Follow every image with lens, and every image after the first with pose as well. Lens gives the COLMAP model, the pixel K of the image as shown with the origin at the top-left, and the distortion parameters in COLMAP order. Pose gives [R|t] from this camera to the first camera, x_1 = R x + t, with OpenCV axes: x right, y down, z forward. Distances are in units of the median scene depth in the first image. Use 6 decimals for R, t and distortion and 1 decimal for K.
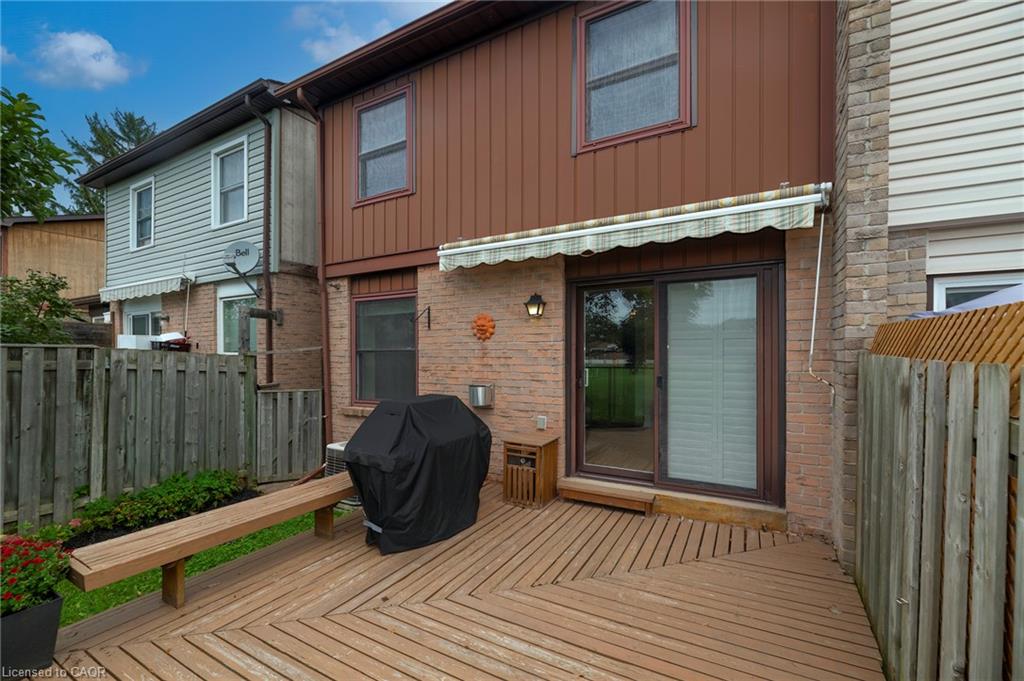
lens RADIAL K [[431.0, 0, 513.2], [0, 431.0, 355.7], [0, 0, 1]] dist [0.012922, -0.001331]
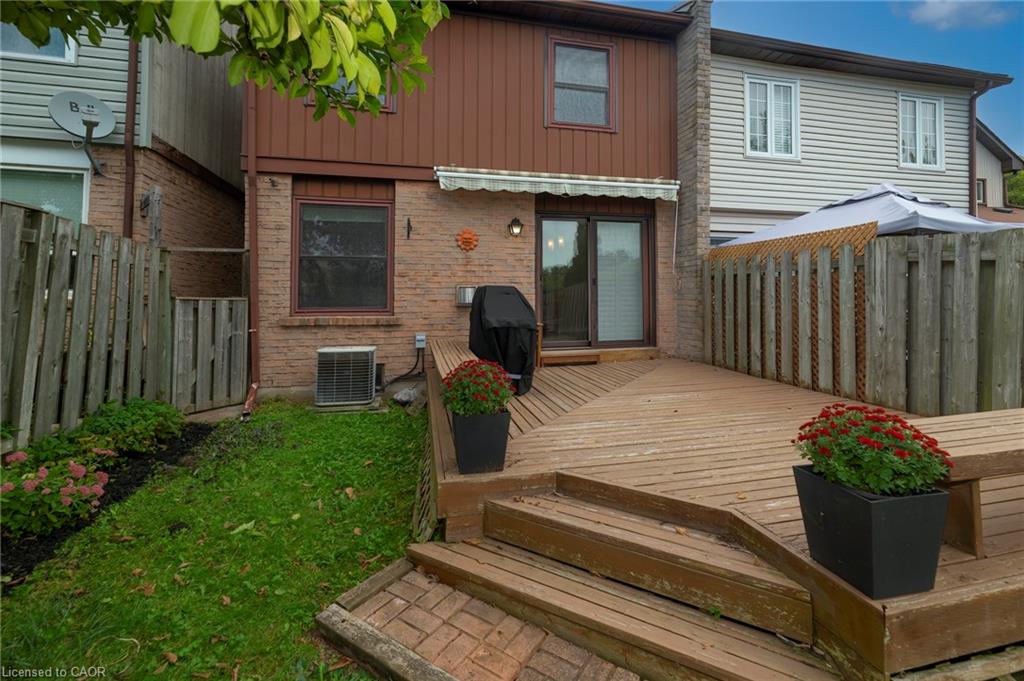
lens RADIAL K [[431.0, 0, 503.3], [0, 431.0, 291.3], [0, 0, 1]] dist [0.012922, -0.001331]
pose [[0.742635, 0.017873, 0.669458, -0.818760], [0.007837, 0.999343, -0.035374, 0.124212], [-0.669650, 0.031517, 0.742007, 0.029245]]
